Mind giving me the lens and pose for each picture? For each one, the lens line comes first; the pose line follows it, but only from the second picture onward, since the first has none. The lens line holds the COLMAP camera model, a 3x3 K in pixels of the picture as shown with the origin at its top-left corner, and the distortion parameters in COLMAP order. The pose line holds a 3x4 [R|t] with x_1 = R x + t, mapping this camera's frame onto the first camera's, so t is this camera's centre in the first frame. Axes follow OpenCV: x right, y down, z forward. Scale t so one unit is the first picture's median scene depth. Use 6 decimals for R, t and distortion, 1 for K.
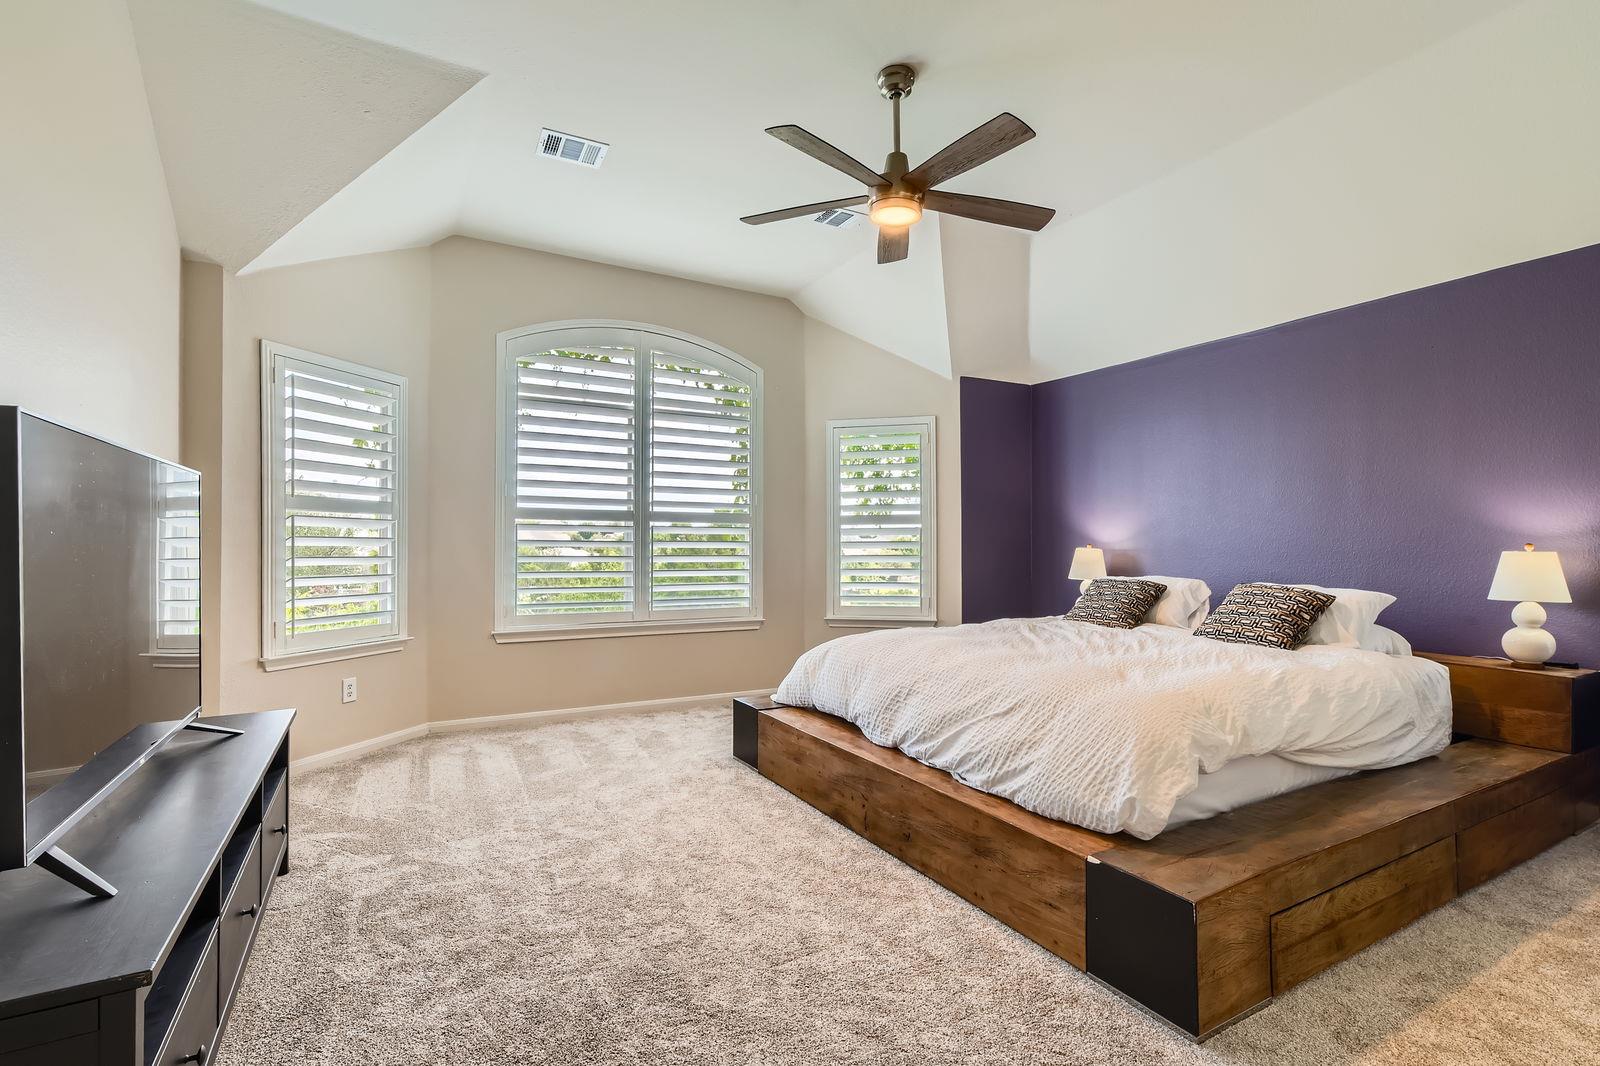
lens RADIAL K [[748.9, 0, 798.0], [0, 748.9, 532.9], [0, 0, 1]] dist [0.004756, 0.001145]
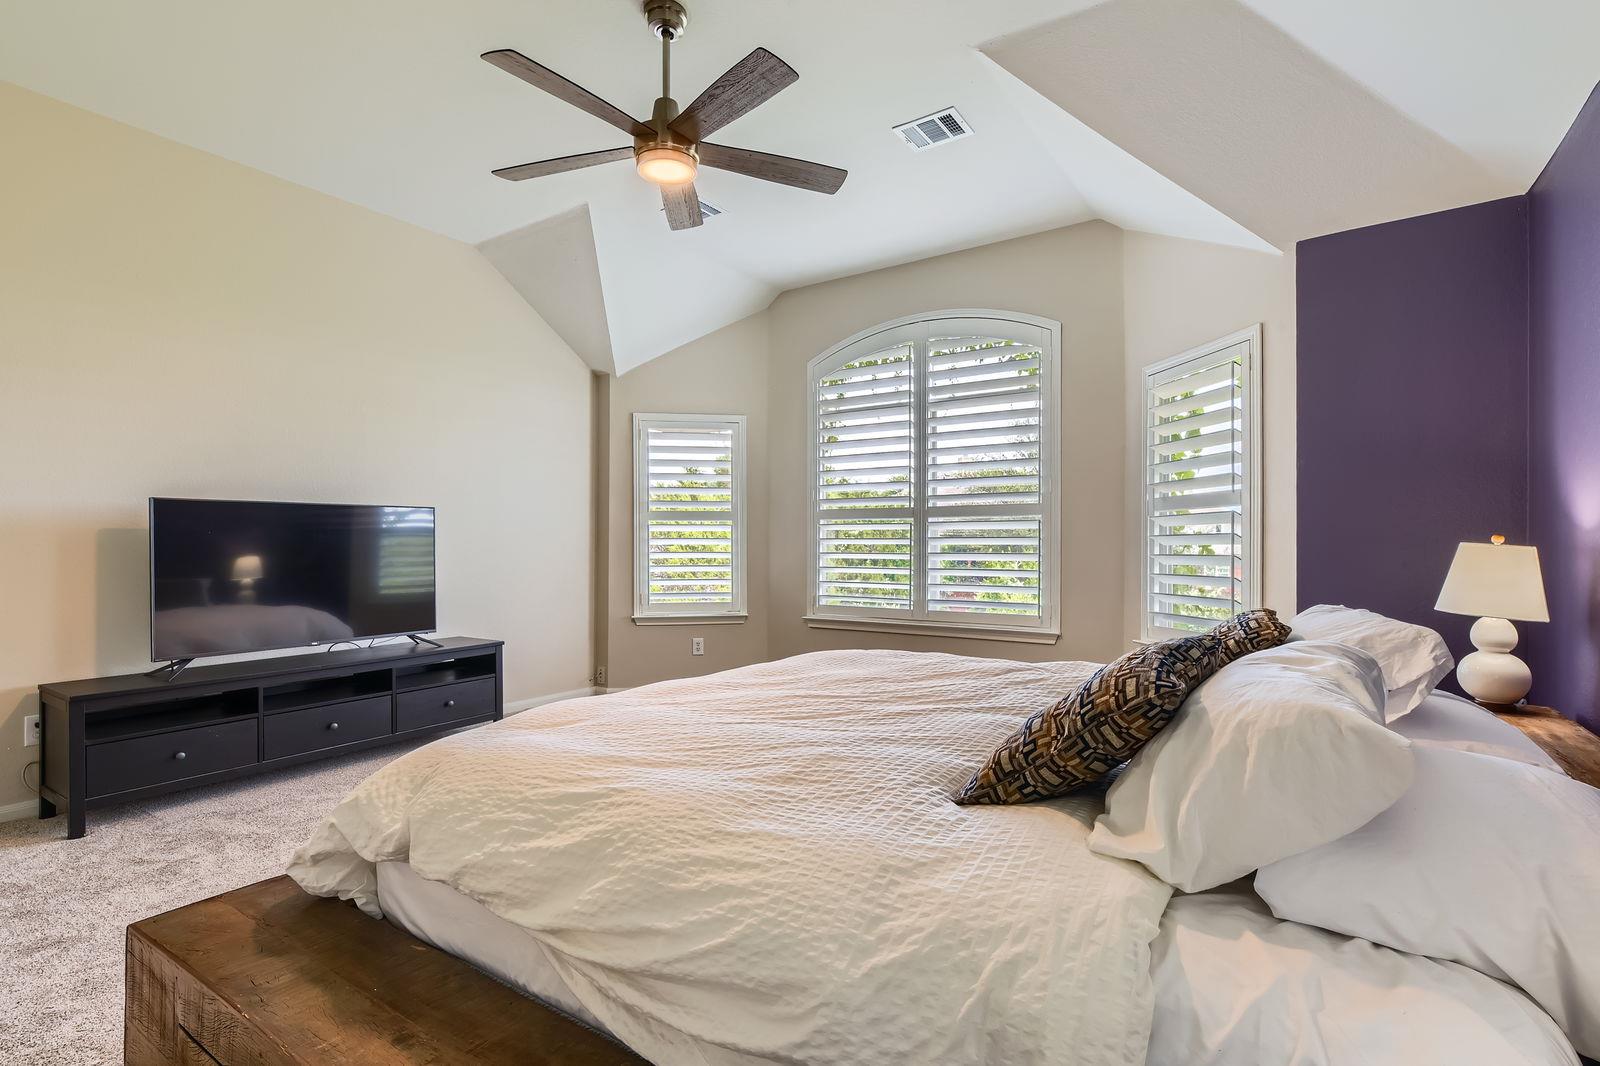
lens RADIAL K [[748.9, 0, 807.5], [0, 748.9, 541.0], [0, 0, 1]] dist [0.004756, 0.001145]
pose [[0.465498, -0.012559, -0.884960, 0.582618], [0.019128, 0.999809, -0.004128, 0.016518], [0.884842, -0.015006, 0.465649, 0.414610]]
